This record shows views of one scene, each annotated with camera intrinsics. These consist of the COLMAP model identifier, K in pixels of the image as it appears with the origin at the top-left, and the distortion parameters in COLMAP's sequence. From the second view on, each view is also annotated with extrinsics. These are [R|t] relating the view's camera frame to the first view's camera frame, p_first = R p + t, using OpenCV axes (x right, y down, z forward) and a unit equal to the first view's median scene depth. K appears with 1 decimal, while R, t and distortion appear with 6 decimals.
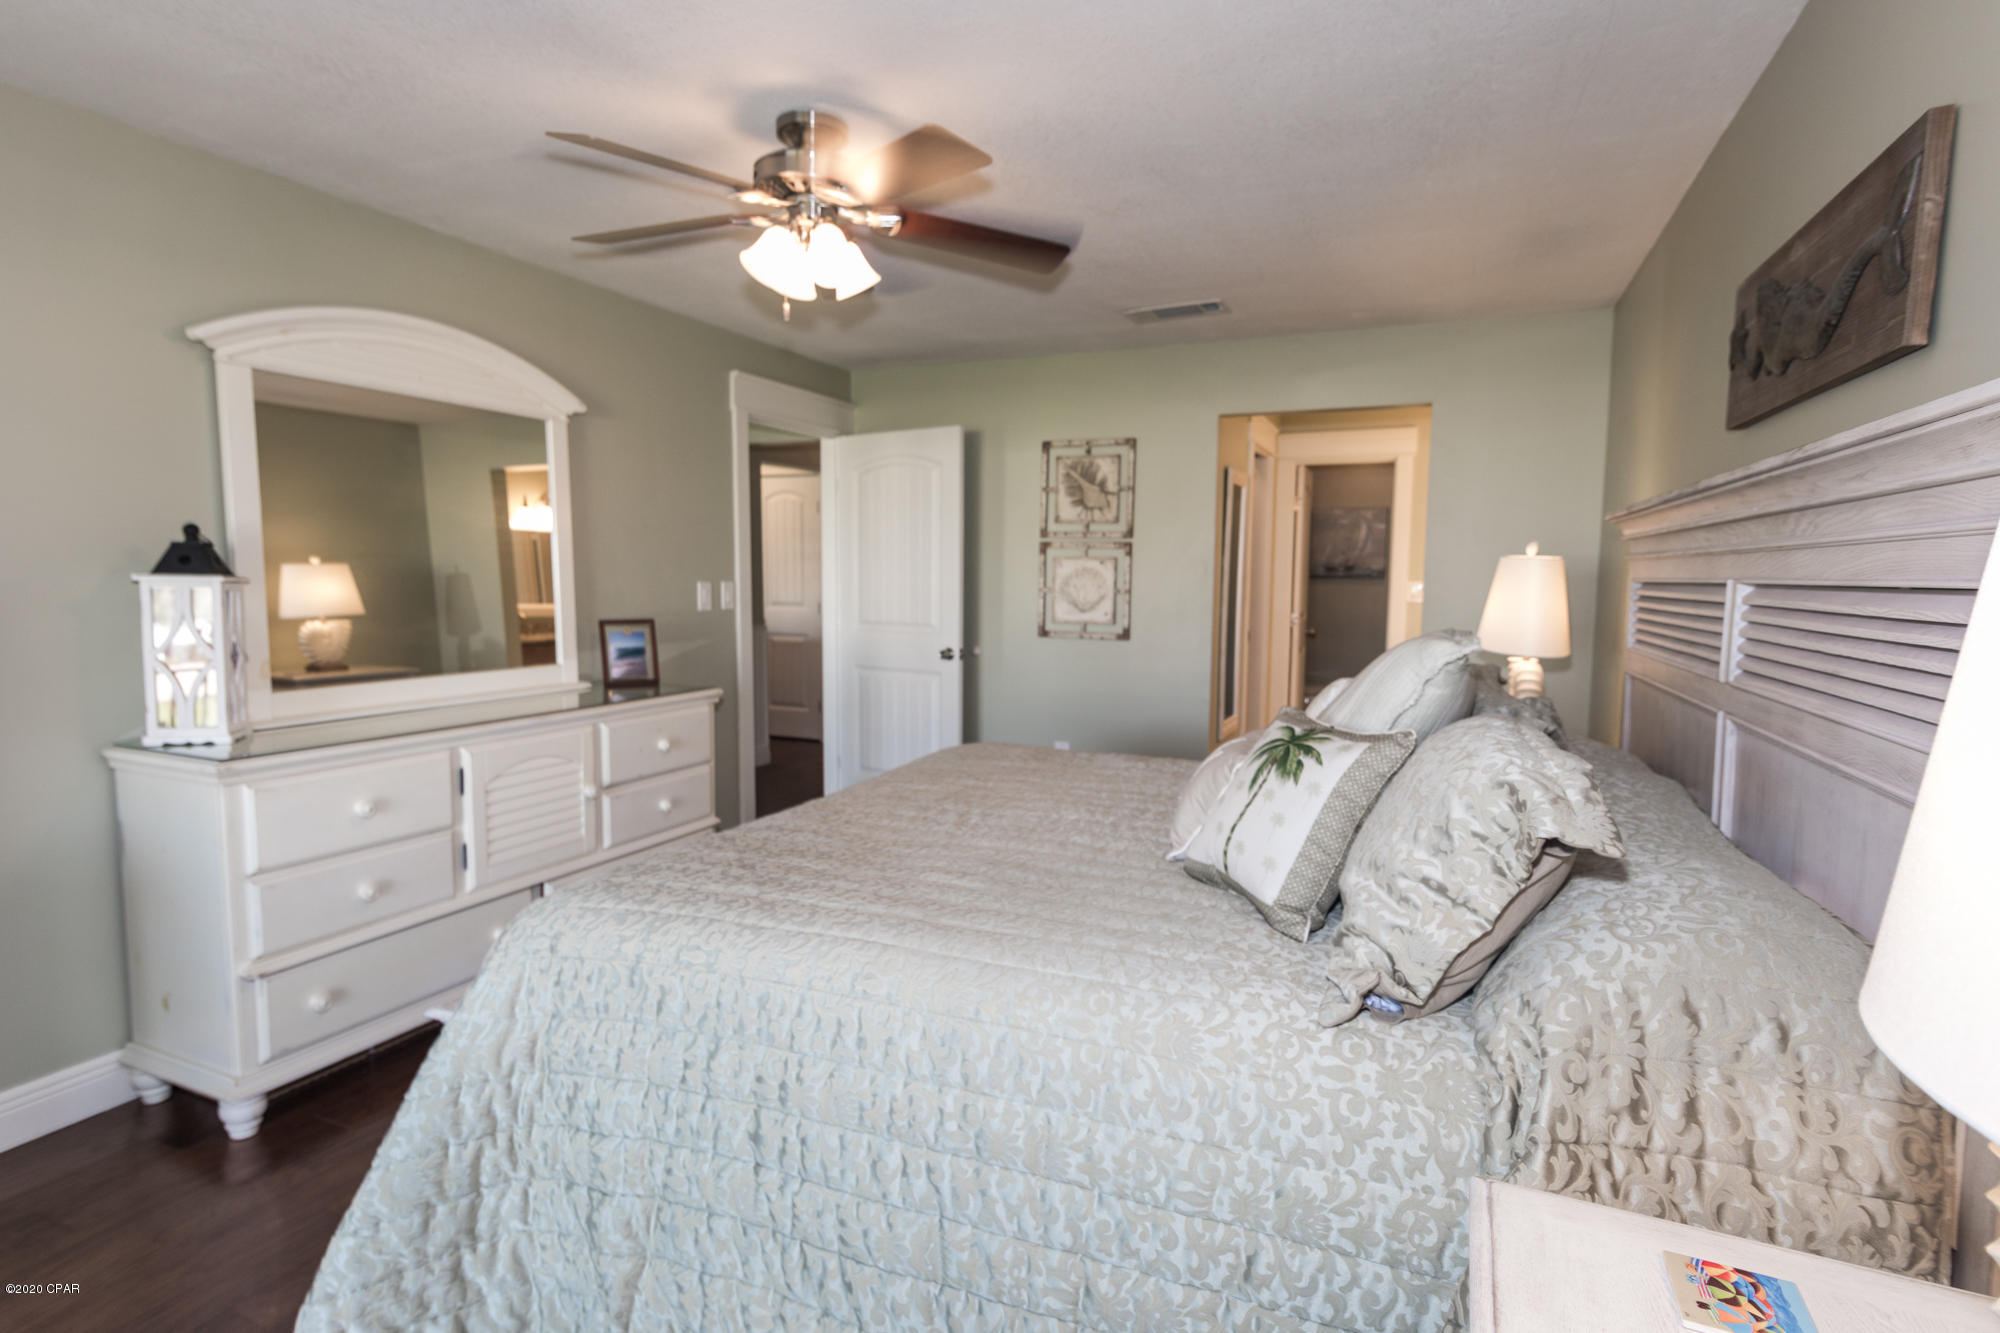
lens RADIAL K [[1004.8, 0, 1000.0], [0, 1004.8, 666.5], [0, 0, 1]] dist [-0.000232, 0.000218]
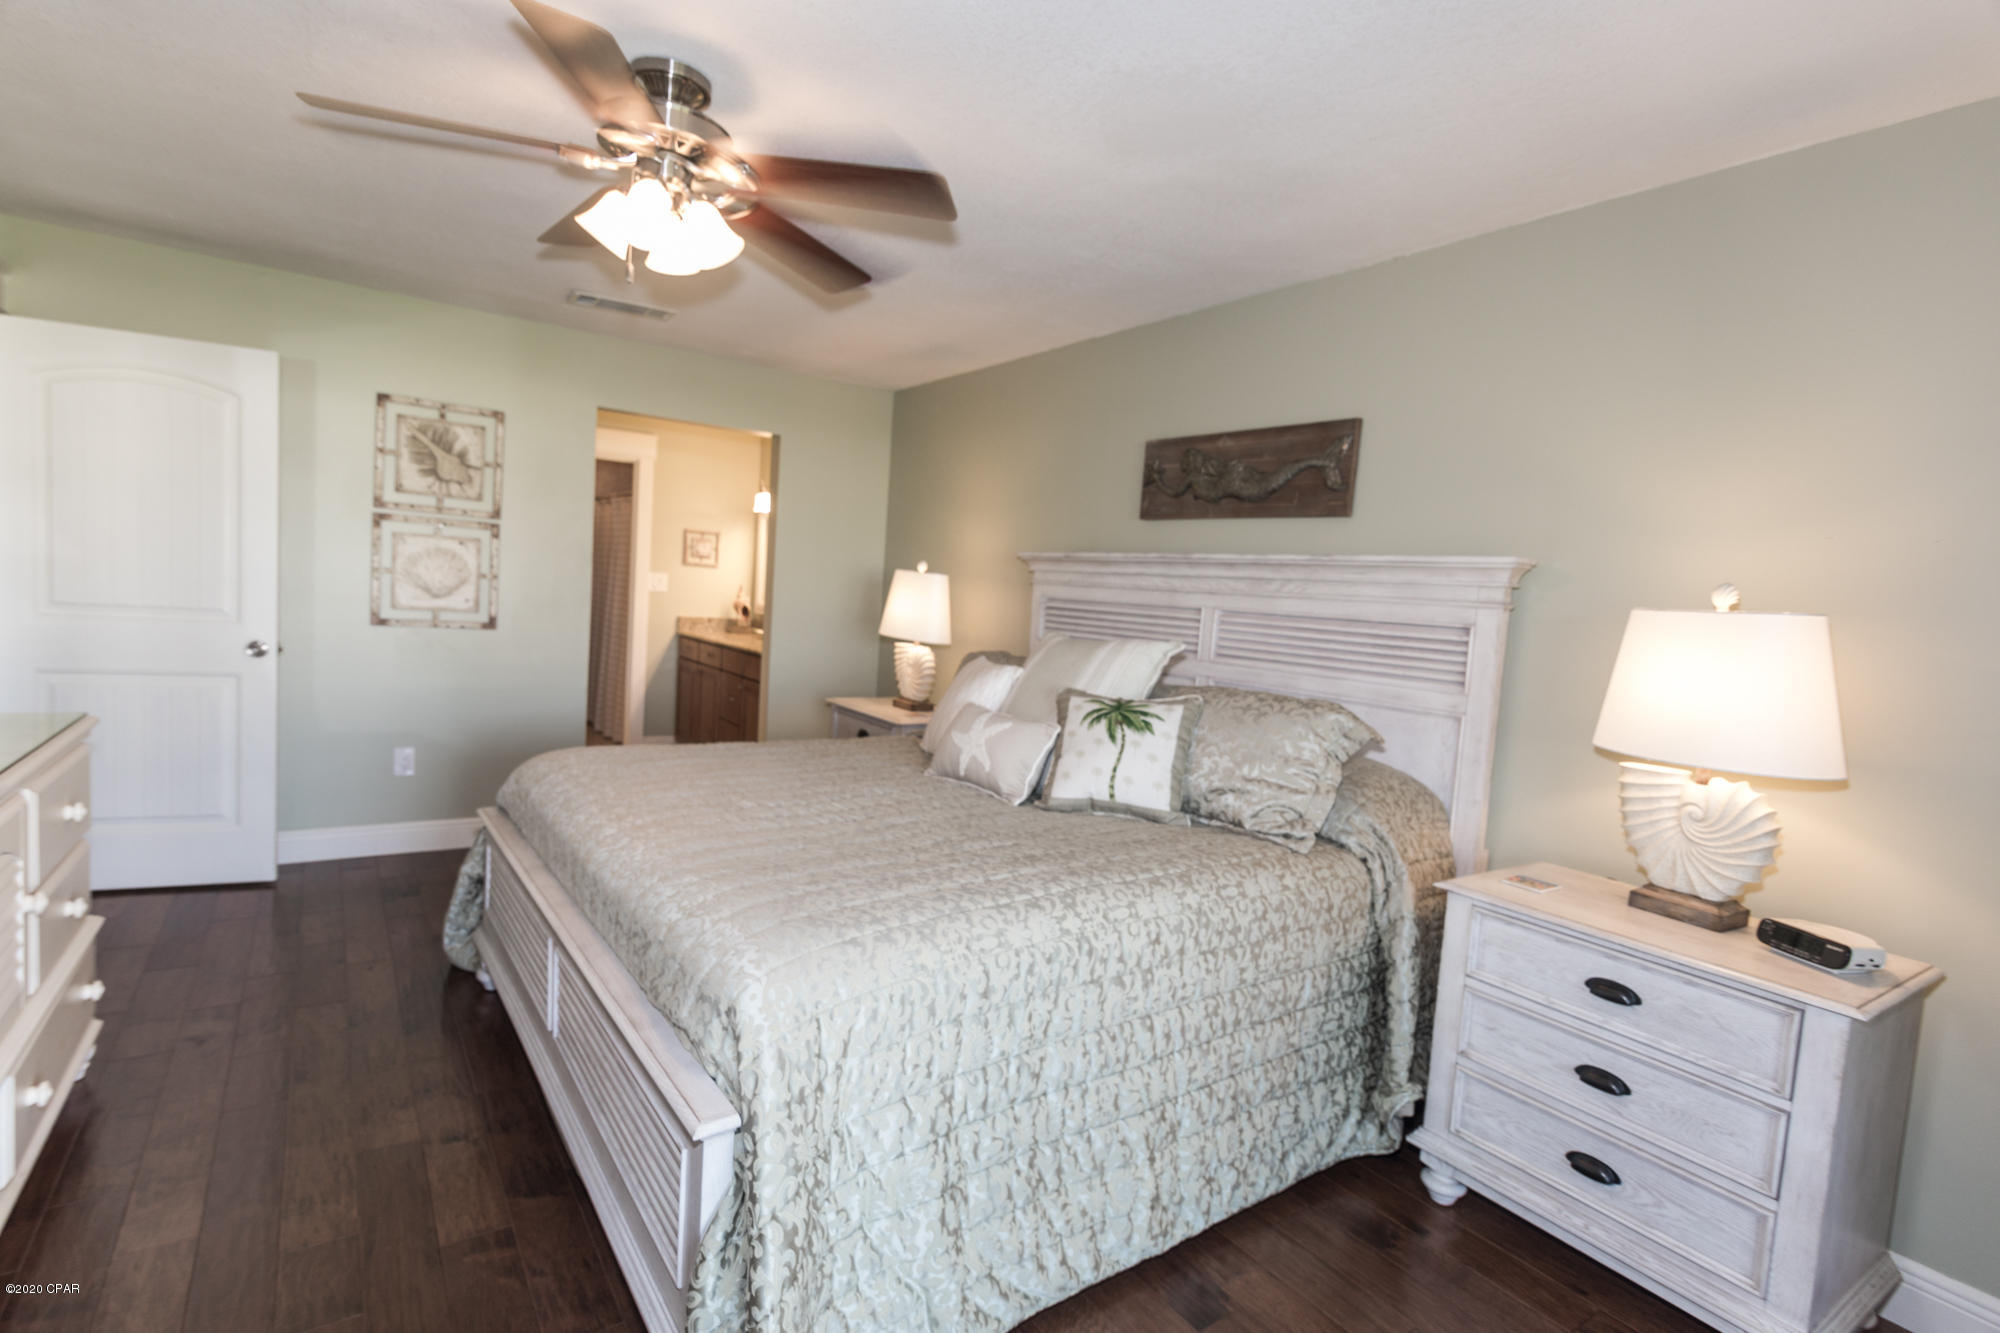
lens RADIAL K [[957.6, 0, 994.1], [0, 957.6, 667.0], [0, 0, 1]] dist [0.001813, -0.000002]
pose [[0.517020, -0.040207, 0.855029, -0.389491], [0.015614, 0.999173, 0.037544, -0.017561], [-0.855831, -0.006061, 0.517220, 0.148900]]
